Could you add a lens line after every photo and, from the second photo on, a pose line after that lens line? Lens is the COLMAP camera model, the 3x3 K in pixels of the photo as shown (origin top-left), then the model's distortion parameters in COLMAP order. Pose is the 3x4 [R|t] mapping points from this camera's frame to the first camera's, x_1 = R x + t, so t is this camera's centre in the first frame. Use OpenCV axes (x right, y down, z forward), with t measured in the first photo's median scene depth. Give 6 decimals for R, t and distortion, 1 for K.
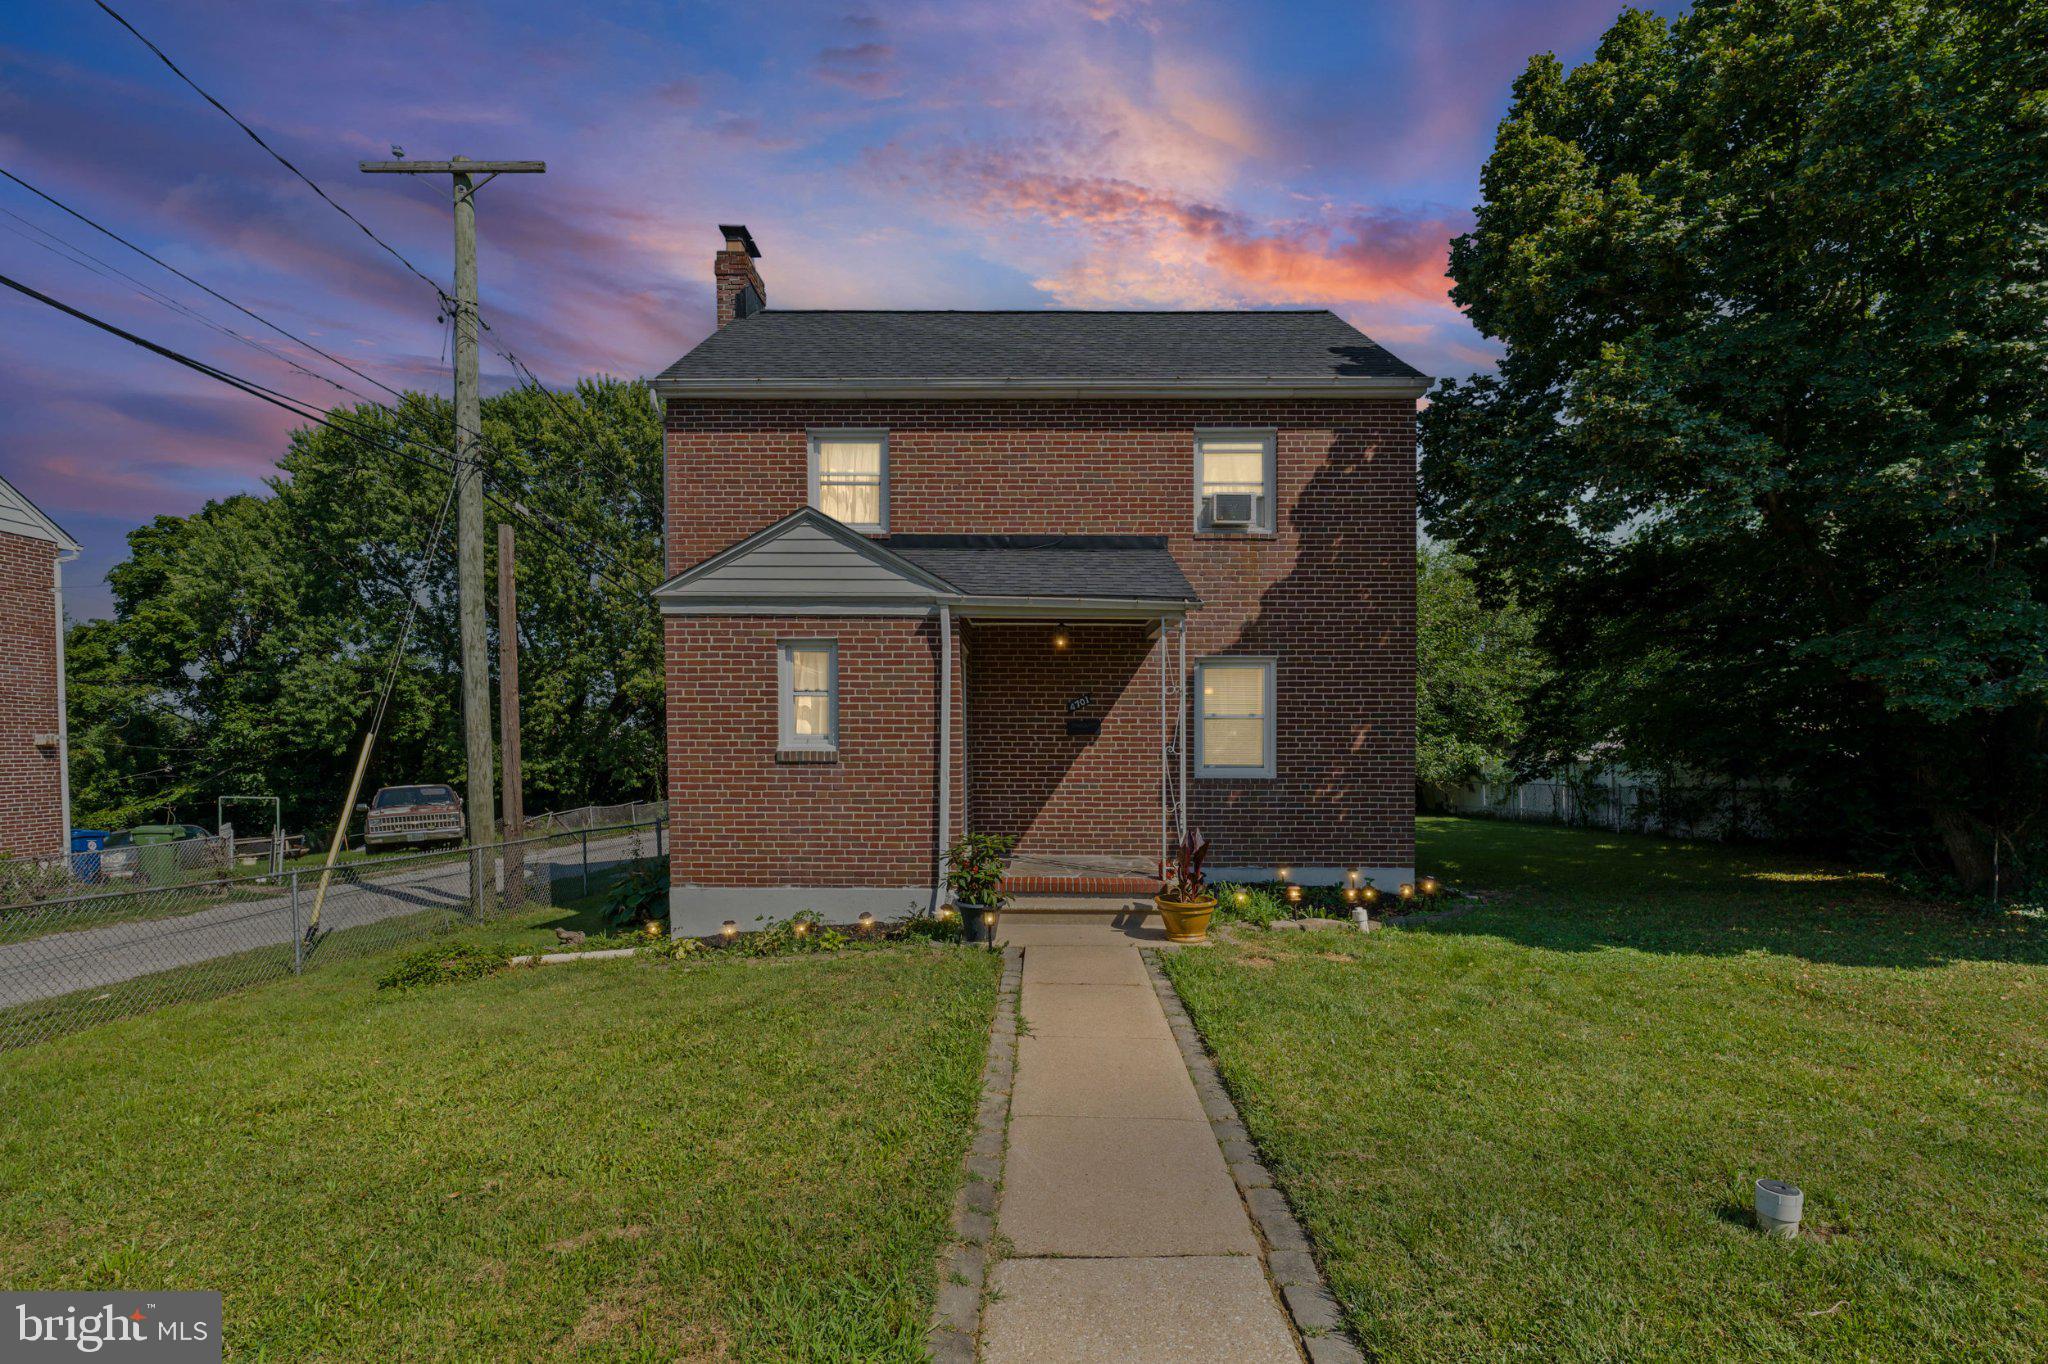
lens RADIAL K [[946.8, 0, 1141.4], [0, 946.8, 781.4], [0, 0, 1]] dist [-0.004261, 0.002473]
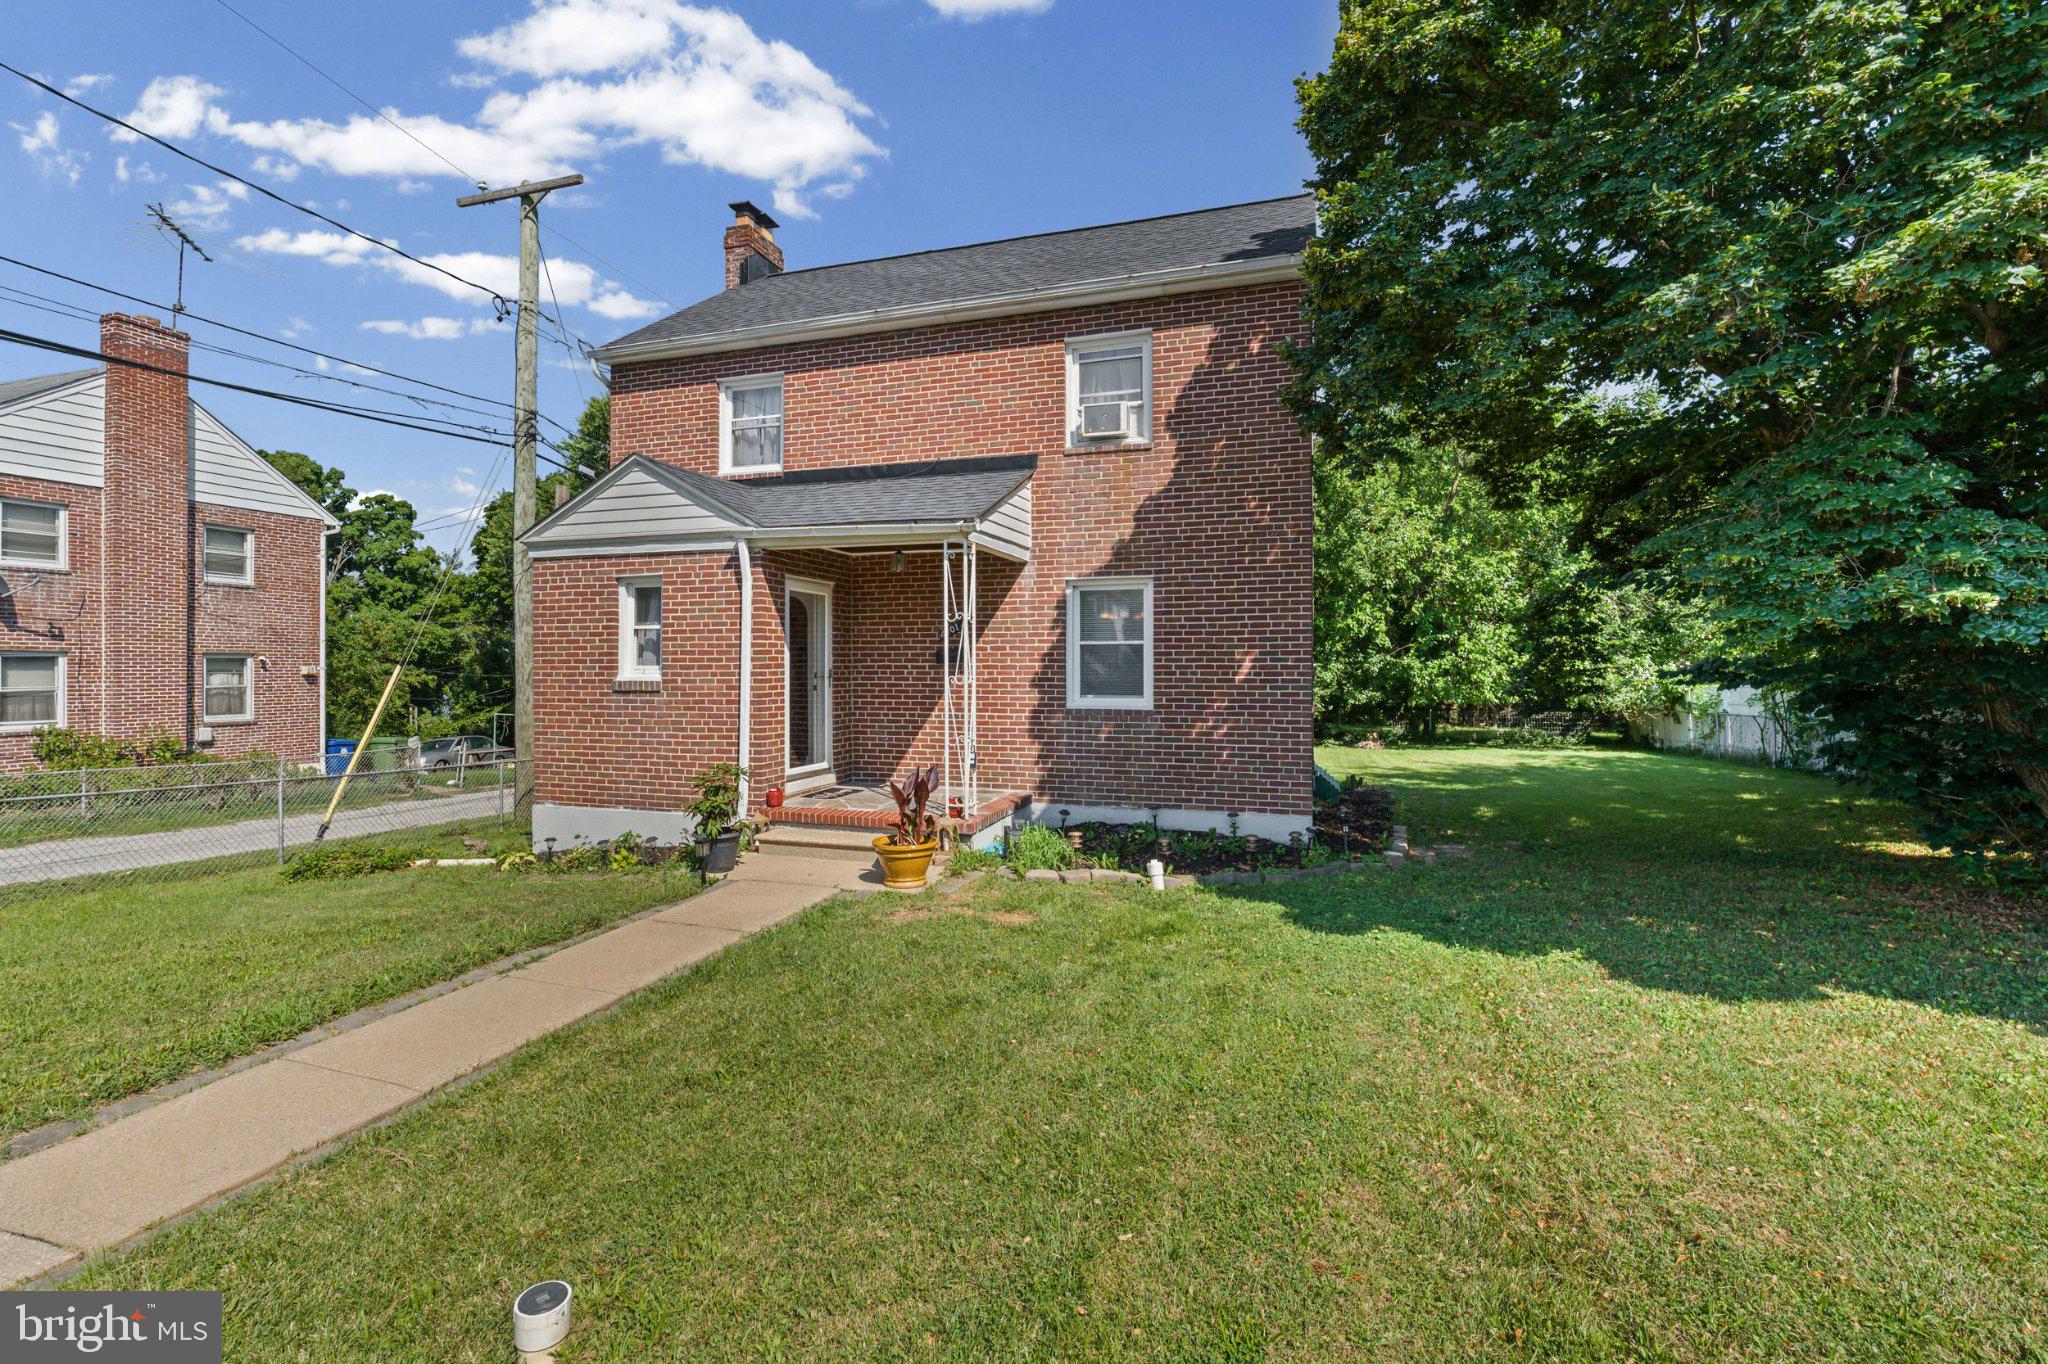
lens RADIAL K [[946.8, 0, 1027.2], [0, 946.8, 674.6], [0, 0, 1]] dist [-0.004261, 0.002473]
pose [[0.951177, -0.001732, -0.308640, 0.311719], [-0.008267, 0.999483, -0.031086, -0.007924], [0.308534, 0.032120, 0.950671, 0.099207]]
